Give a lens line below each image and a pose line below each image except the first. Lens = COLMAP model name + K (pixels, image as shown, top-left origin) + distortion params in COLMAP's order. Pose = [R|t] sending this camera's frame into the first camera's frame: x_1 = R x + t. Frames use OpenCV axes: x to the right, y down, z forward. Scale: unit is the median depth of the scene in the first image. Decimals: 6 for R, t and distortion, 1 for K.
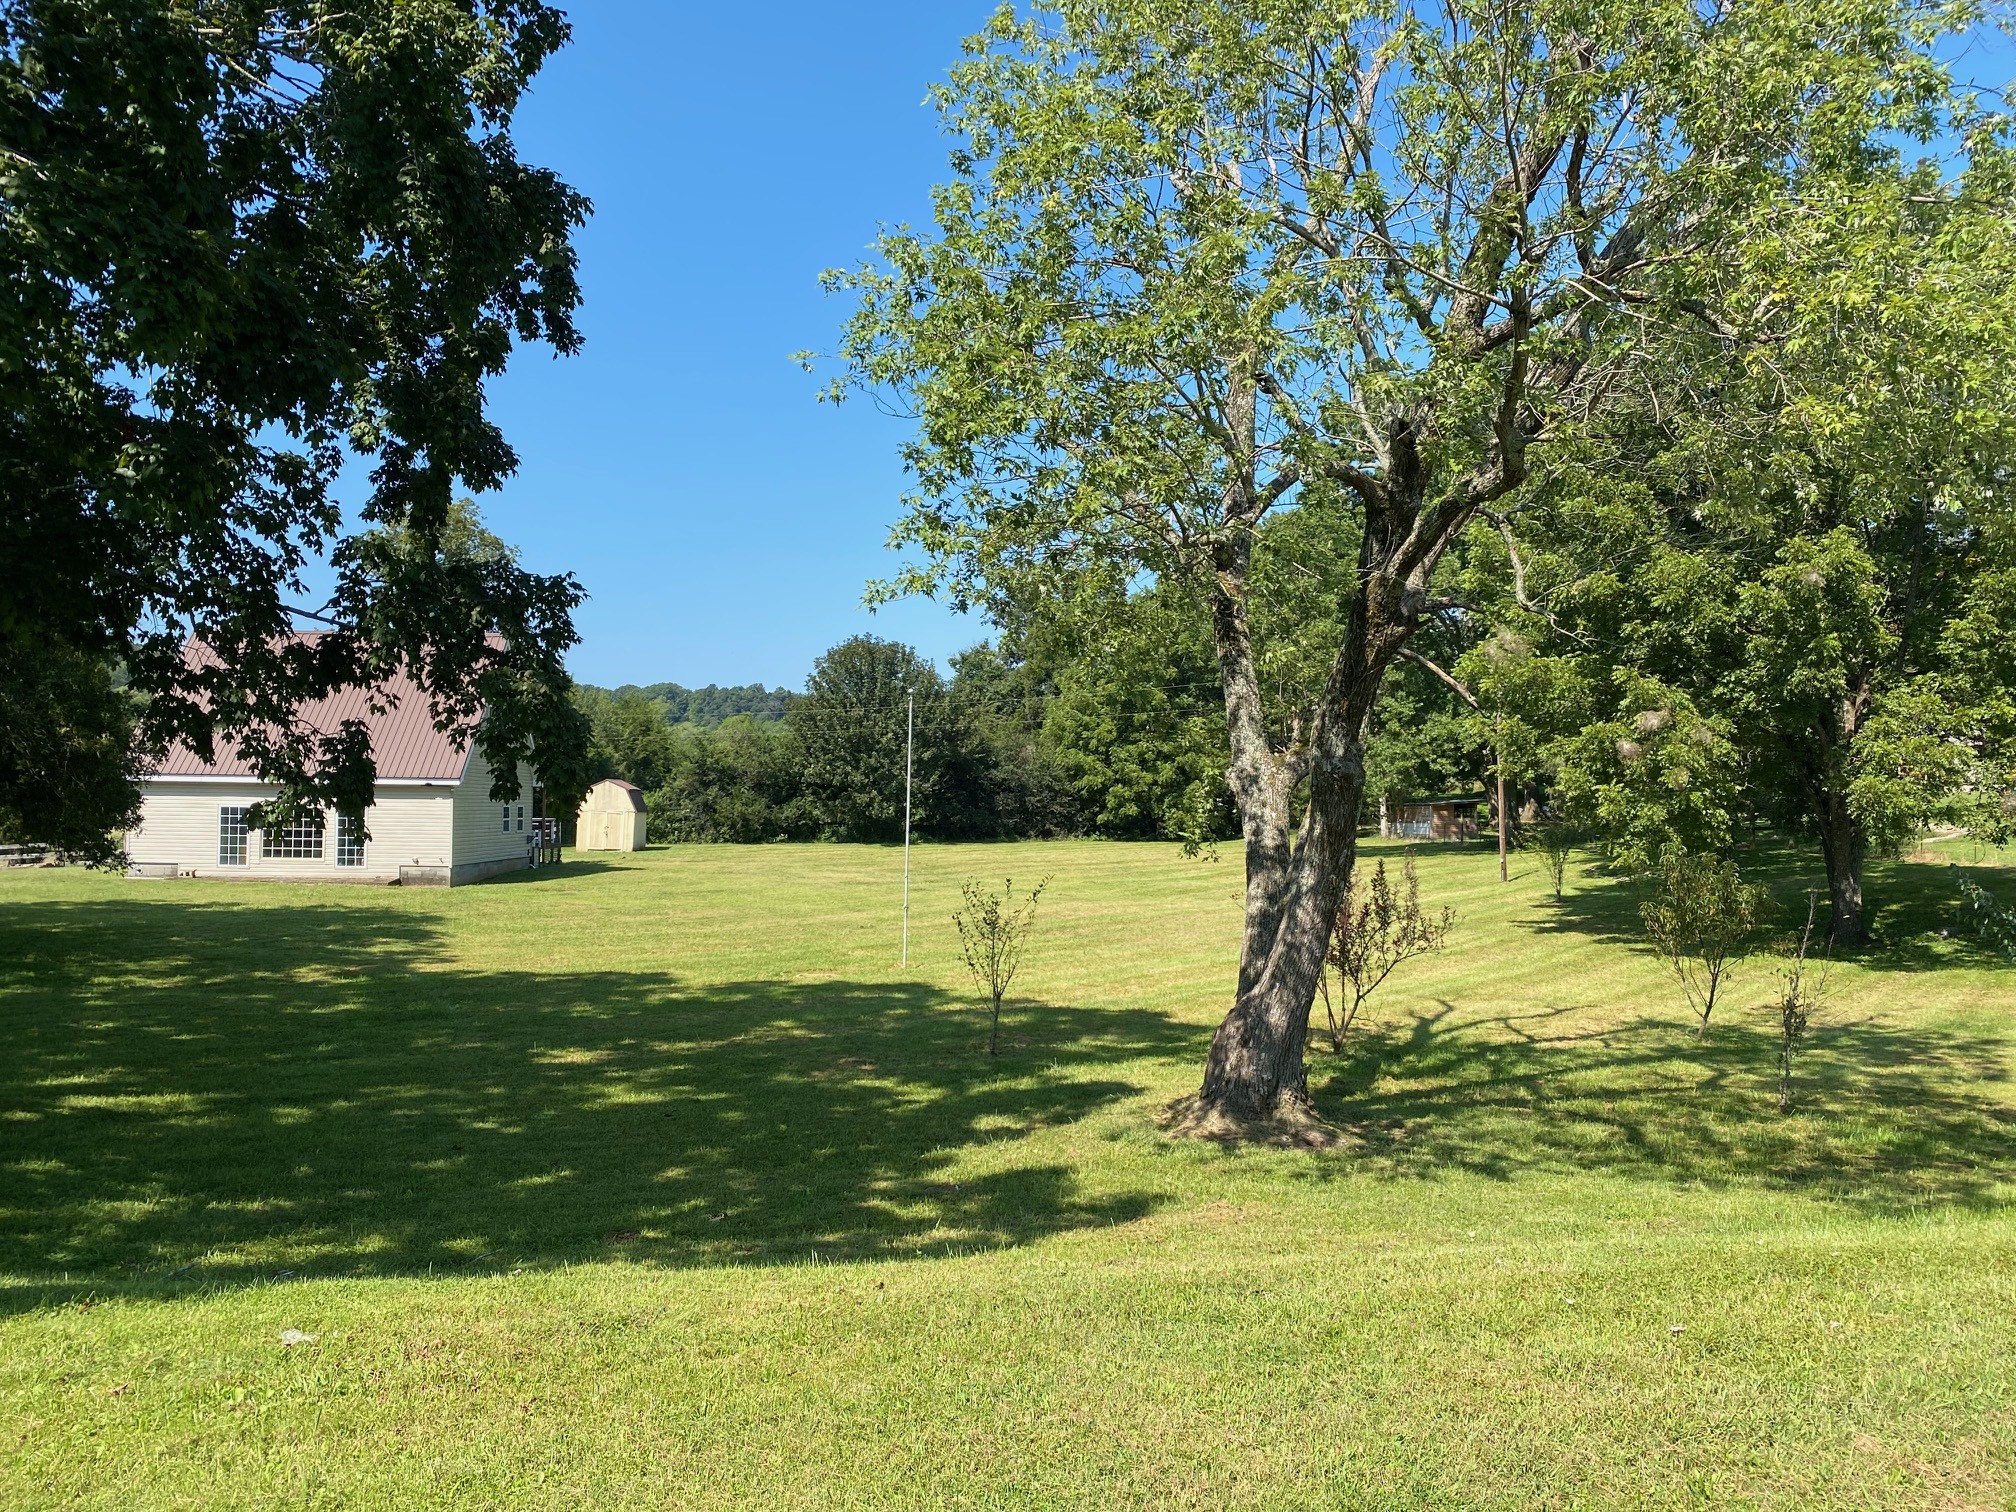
lens RADIAL K [[1547.1, 0, 1021.5], [0, 1547.1, 754.0], [0, 0, 1]] dist [0.064889, -0.103094]
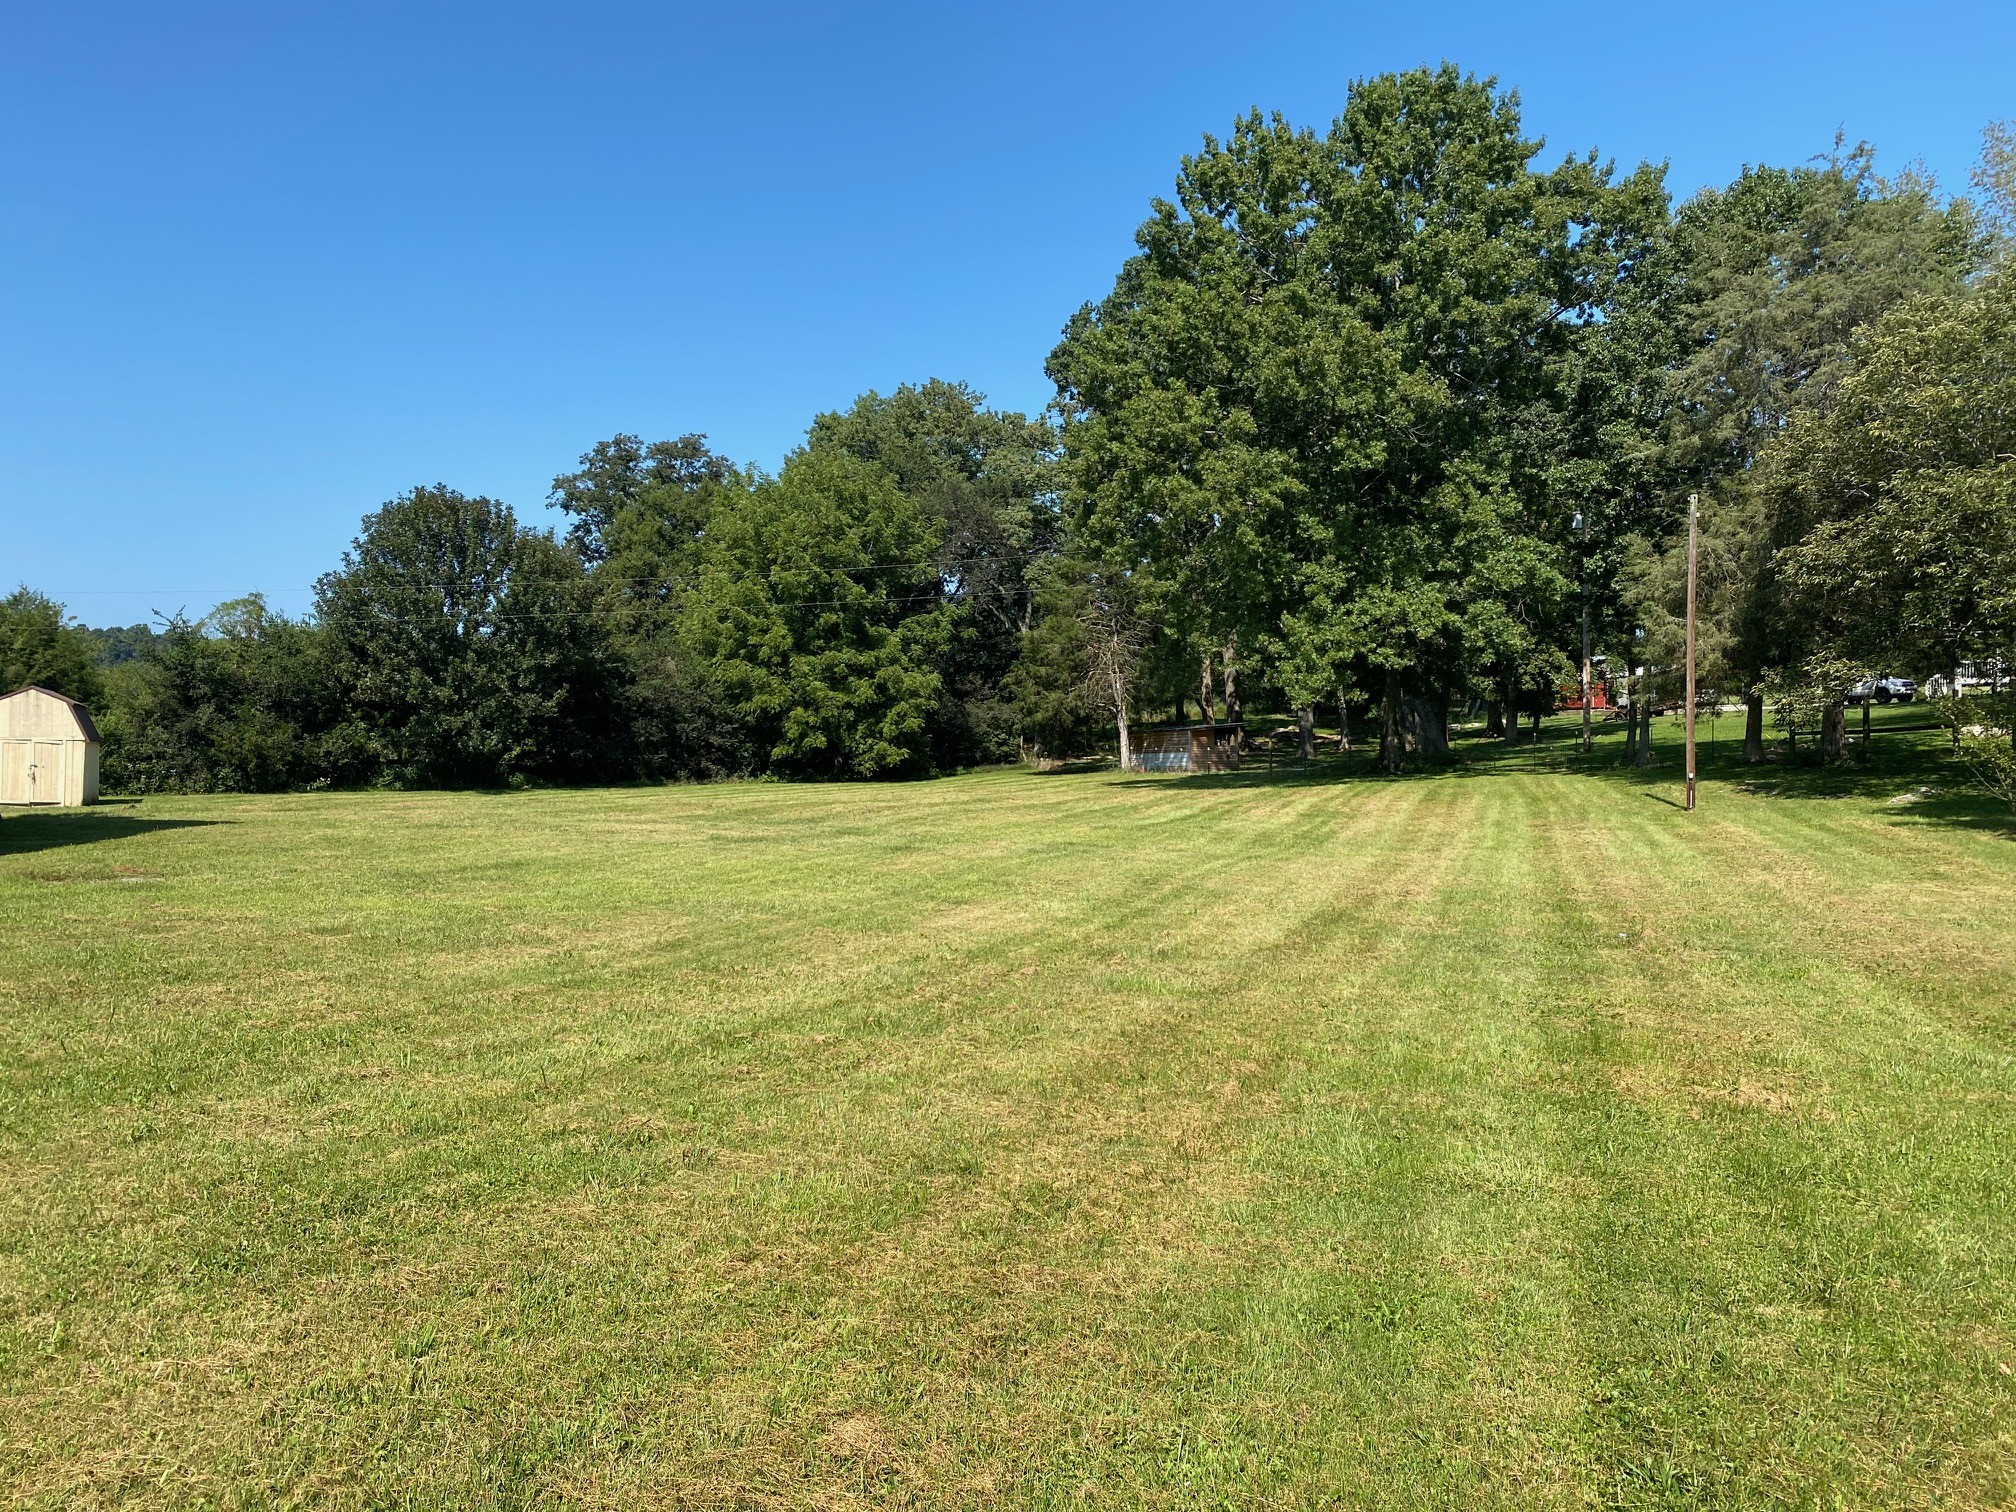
lens RADIAL K [[1547.1, 0, 1020.2], [0, 1547.1, 791.2], [0, 0, 1]] dist [0.064889, -0.103094]
pose [[0.940181, -0.018975, 0.340148, -0.101488], [0.001282, 0.998638, 0.052165, 0.023235], [-0.340674, -0.048608, 0.938924, 0.275446]]
